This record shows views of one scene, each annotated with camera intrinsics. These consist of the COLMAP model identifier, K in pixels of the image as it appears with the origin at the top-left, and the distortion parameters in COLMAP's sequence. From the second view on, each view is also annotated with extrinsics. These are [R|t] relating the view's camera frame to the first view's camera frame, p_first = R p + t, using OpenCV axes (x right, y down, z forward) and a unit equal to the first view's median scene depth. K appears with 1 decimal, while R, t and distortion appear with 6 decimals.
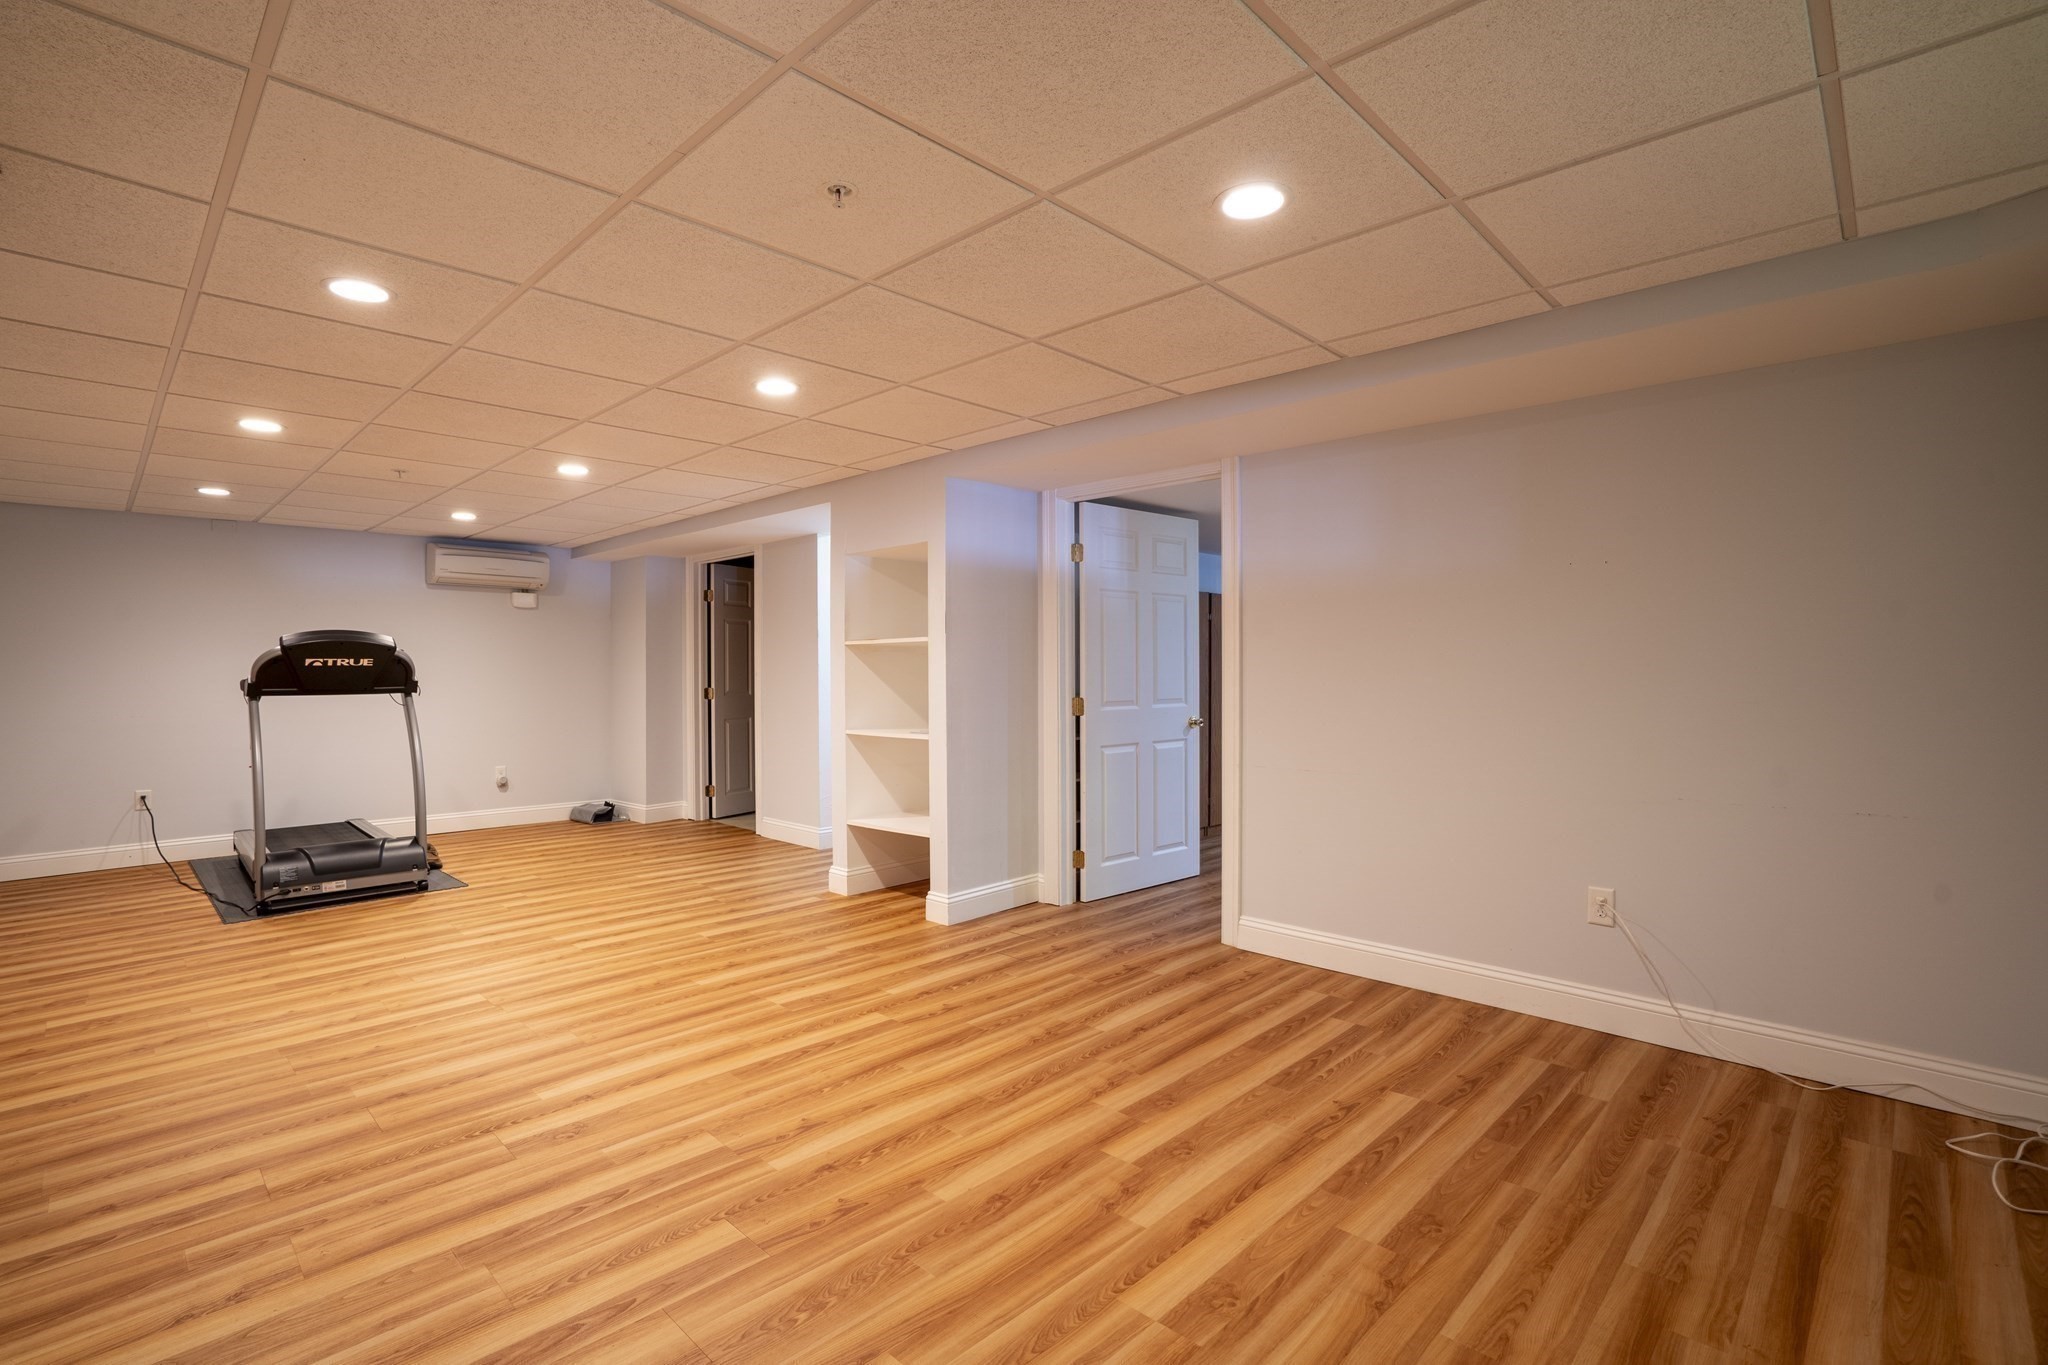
lens RADIAL K [[947.2, 0, 1015.6], [0, 947.2, 682.3], [0, 0, 1]] dist [-0.055354, 0.018474]
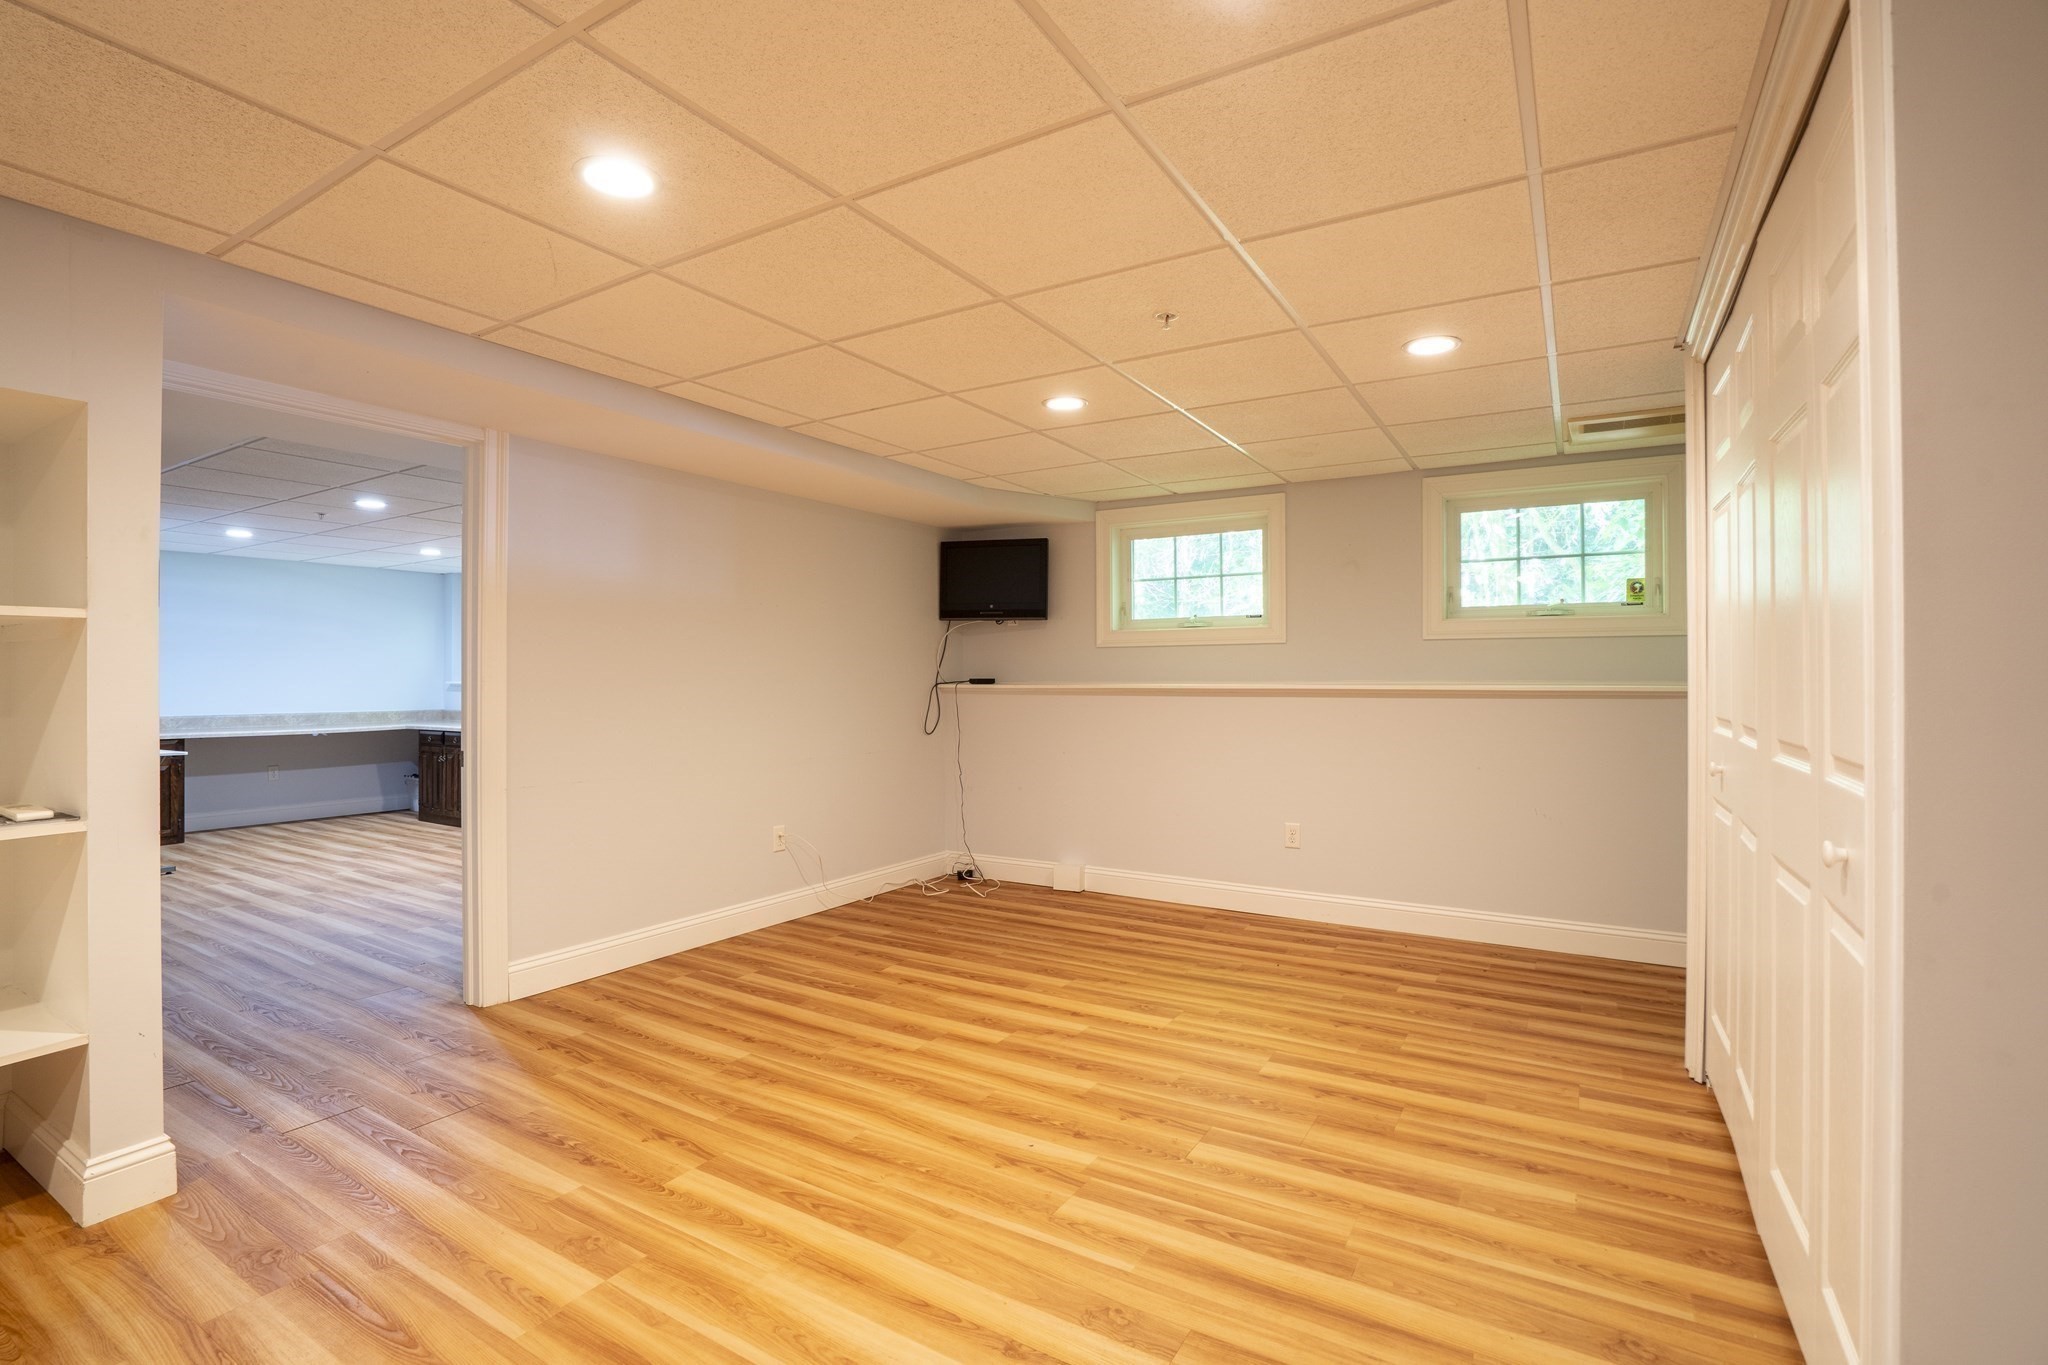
lens RADIAL K [[947.2, 0, 1021.3], [0, 947.2, 674.6], [0, 0, 1]] dist [-0.055354, 0.018474]
pose [[-0.225765, 0.004215, 0.974173, -0.902572], [0.014940, 0.999888, -0.000864, -0.011927], [-0.974067, 0.014359, -0.225803, 0.940699]]
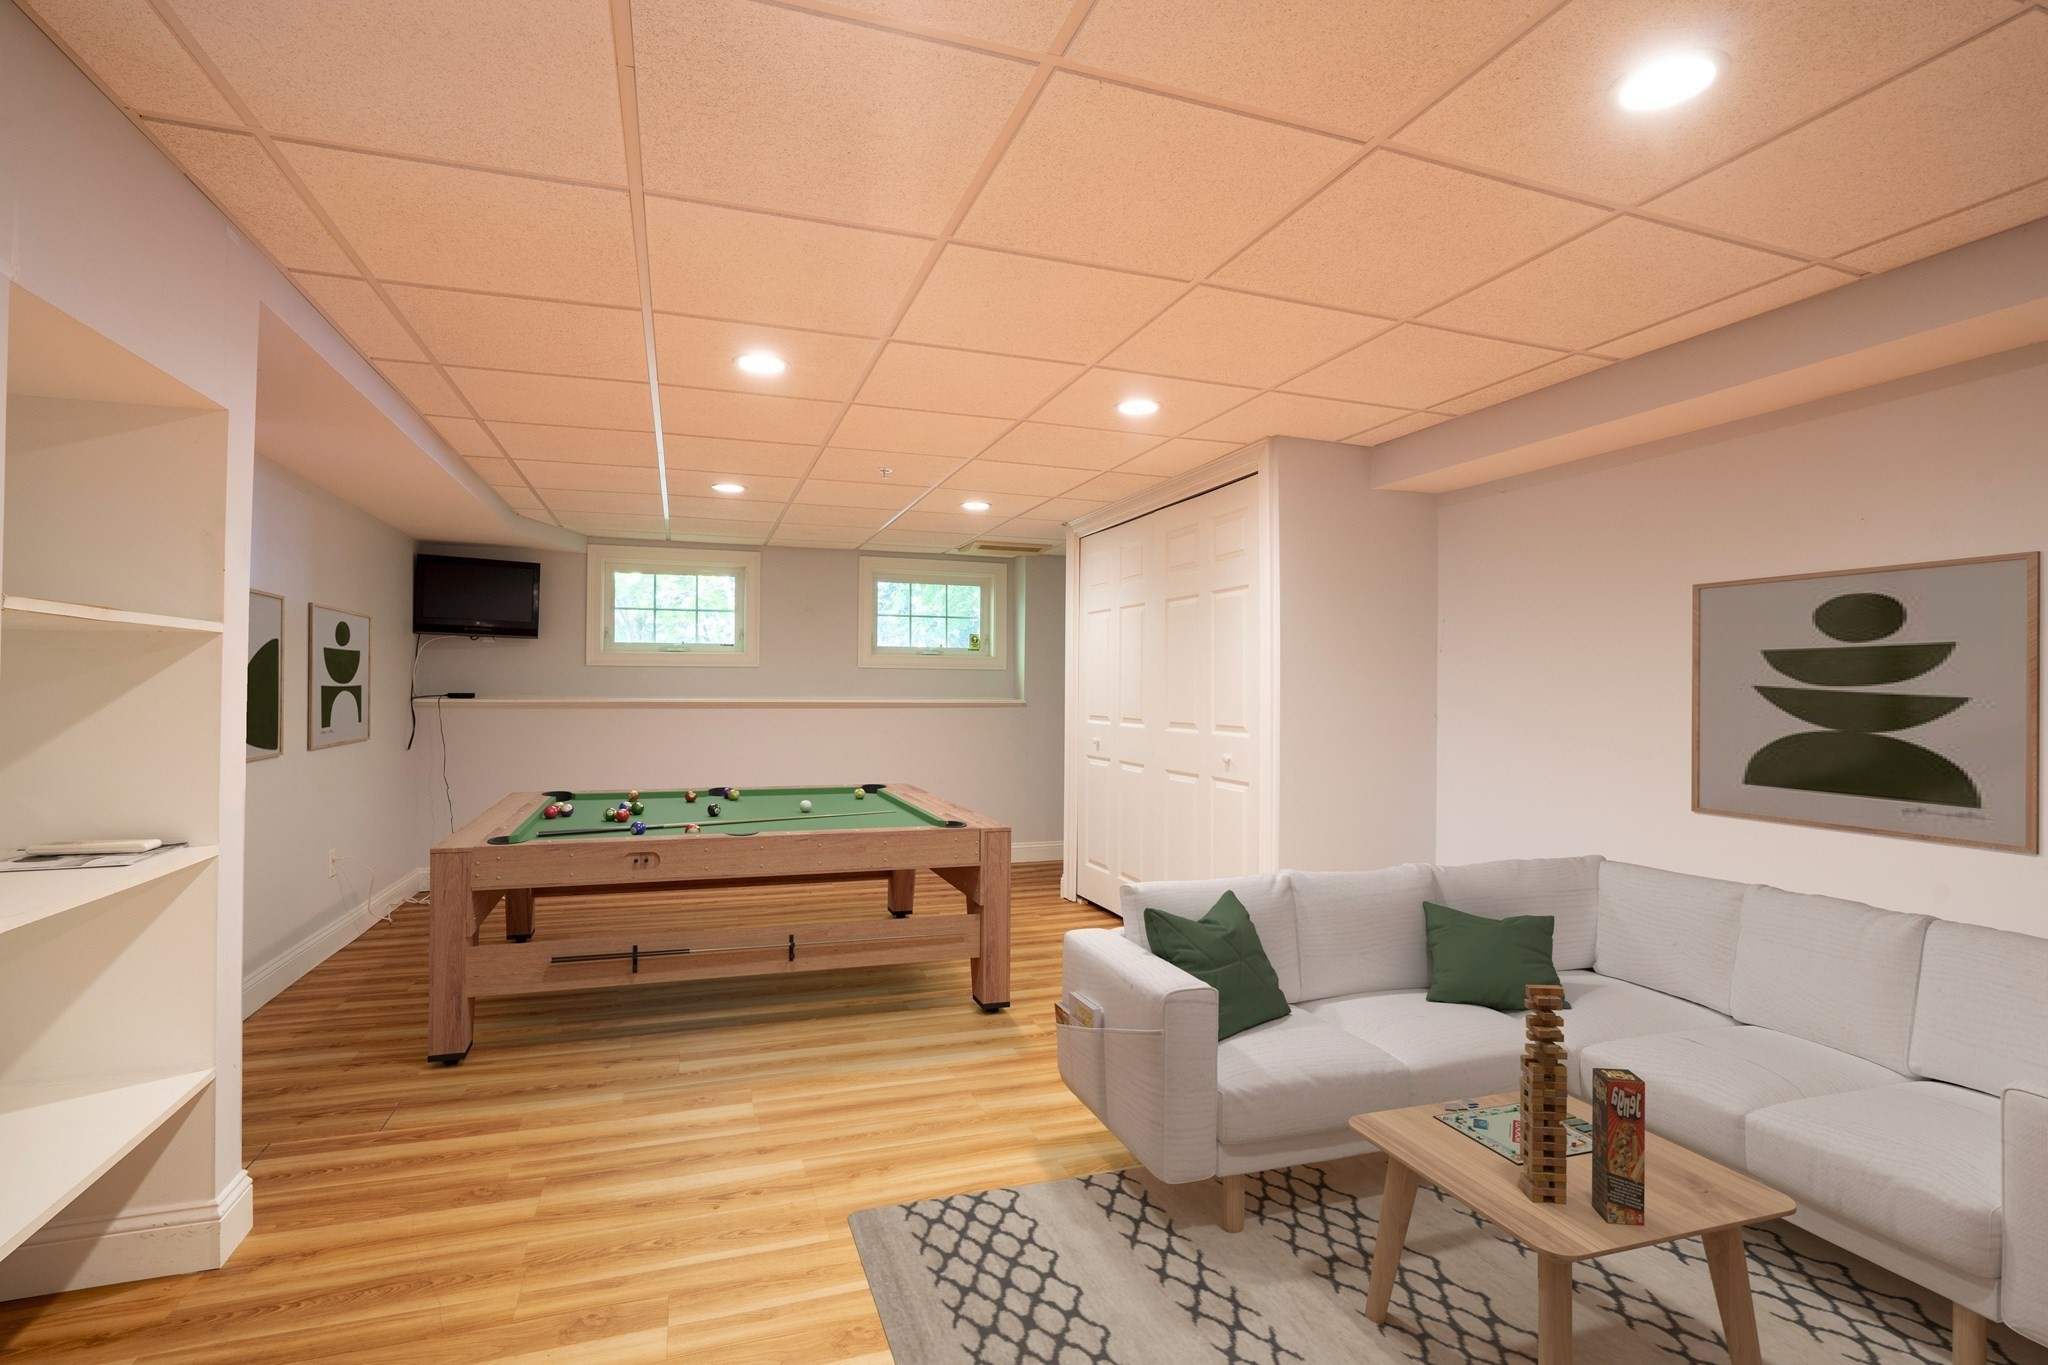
lens RADIAL K [[947.2, 0, 1017.1], [0, 947.2, 683.2], [0, 0, 1]] dist [-0.055354, 0.018474]
pose [[-0.897627, 0.001306, 0.440754, -0.881812], [0.002521, 0.999994, 0.002170, -0.027548], [-0.440748, 0.003059, -0.897625, 1.748917]]
